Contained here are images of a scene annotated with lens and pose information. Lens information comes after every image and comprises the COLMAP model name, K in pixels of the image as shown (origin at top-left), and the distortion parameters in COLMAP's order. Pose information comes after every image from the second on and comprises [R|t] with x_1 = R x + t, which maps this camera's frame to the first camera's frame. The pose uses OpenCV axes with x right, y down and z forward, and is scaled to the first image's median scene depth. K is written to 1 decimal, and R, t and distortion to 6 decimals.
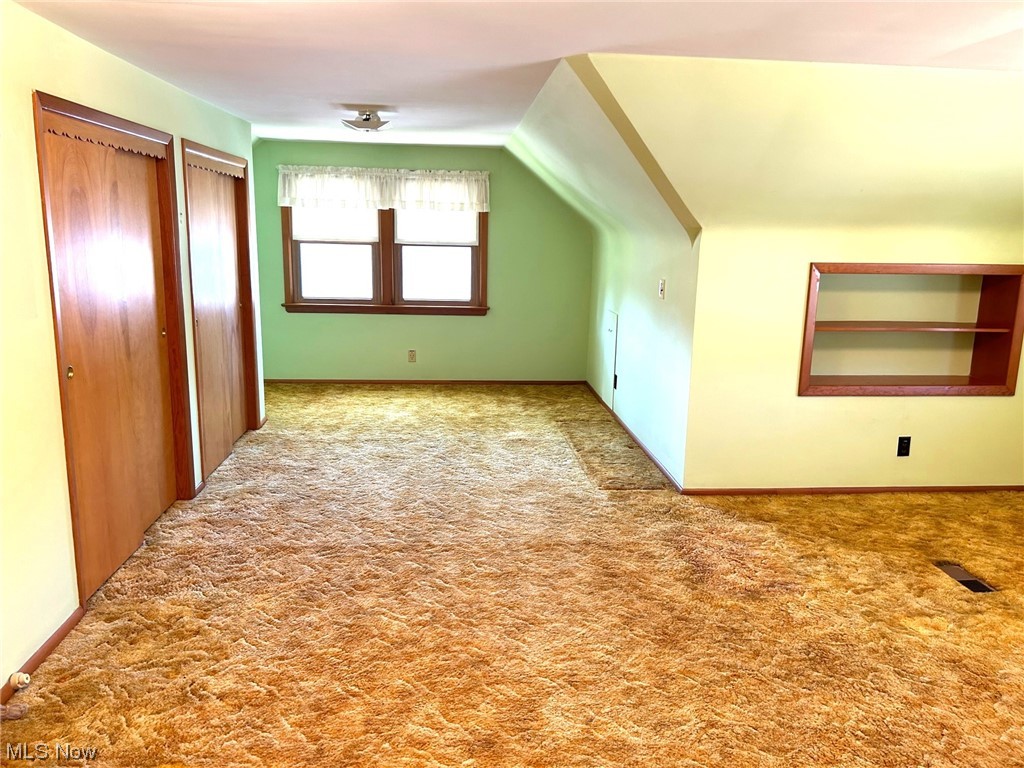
lens RADIAL K [[766.9, 0, 512.0], [0, 766.9, 384.0], [0, 0, 1]] dist [0.068153, -0.080842]
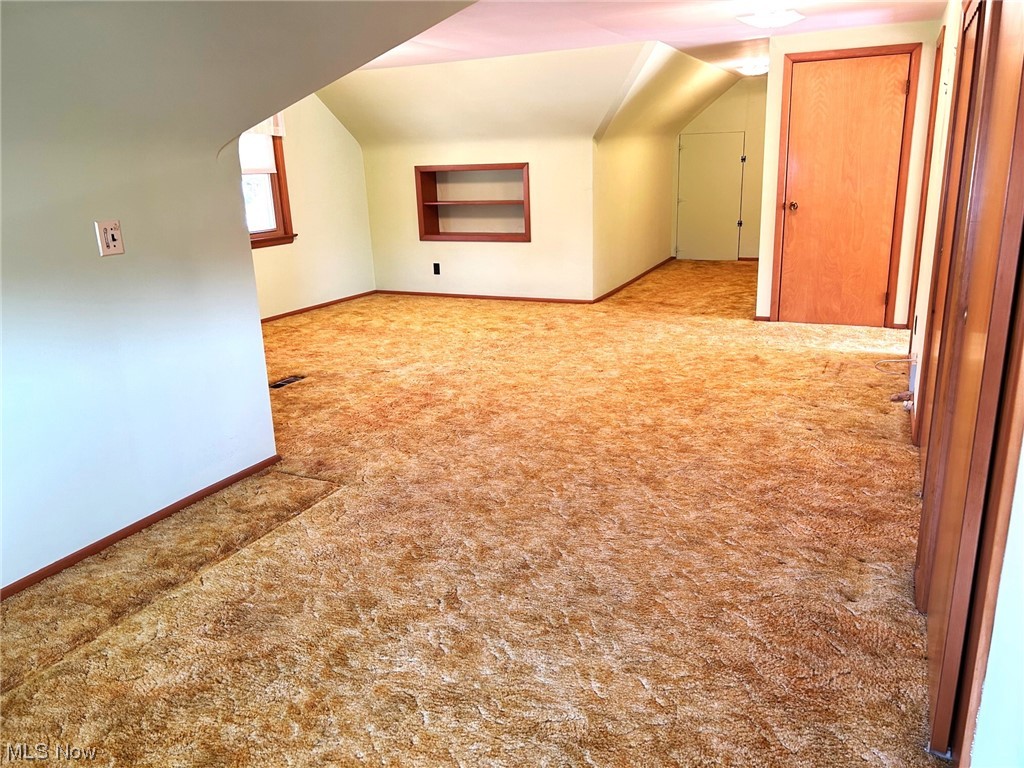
lens RADIAL K [[766.9, 0, 512.0], [0, 766.9, 384.0], [0, 0, 1]] dist [0.068153, -0.080842]
pose [[-0.860960, -0.134396, 0.490597, -0.494112], [0.116732, 0.886525, 0.447713, -0.344375], [-0.495098, 0.442732, -0.747574, 1.823033]]
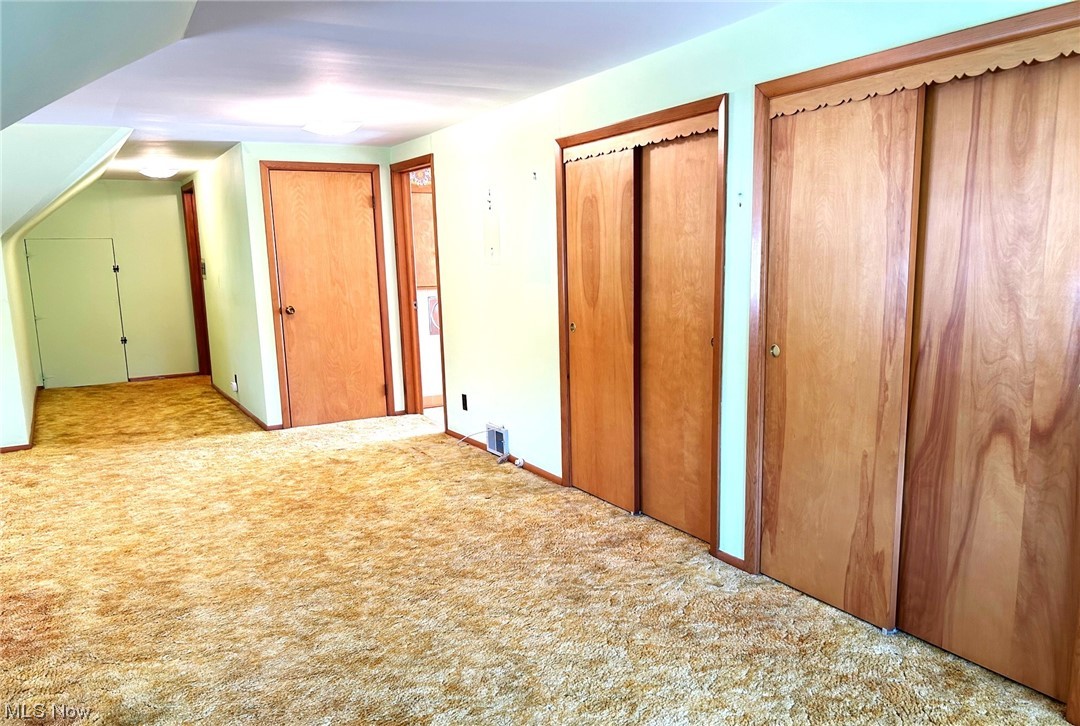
lens RADIAL K [[816.2, 0, 540.3], [0, 816.2, 406.9], [0, 0, 1]] dist [0.072732, -0.114020]
pose [[-0.911611, 0.079538, -0.403286, 0.092026], [-0.074104, 0.933226, 0.351564, -0.328958], [0.404319, 0.350374, -0.844845, 1.872751]]
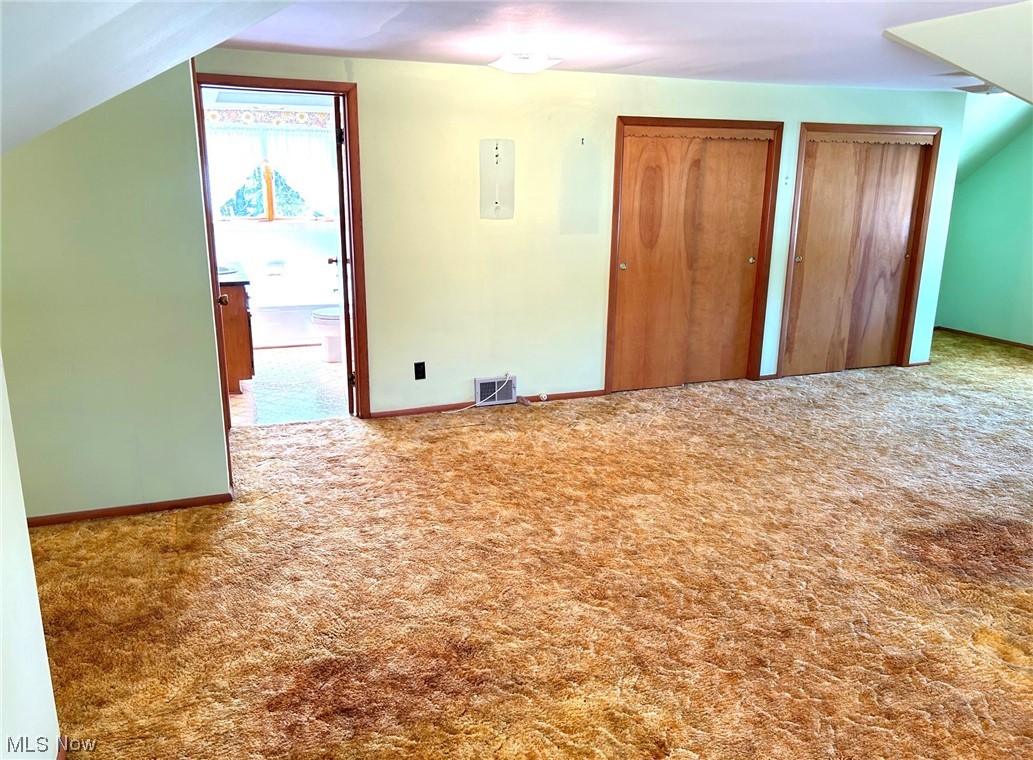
lens RADIAL K [[798.2, 0, 516.5], [0, 798.2, 380.0], [0, 0, 1]] dist [0.014130, 0.000407]
pose [[0.280383, 0.221213, -0.934050, 0.972057], [-0.195629, 0.965828, 0.170015, -0.019160], [0.939742, 0.135058, 0.314078, 0.155328]]
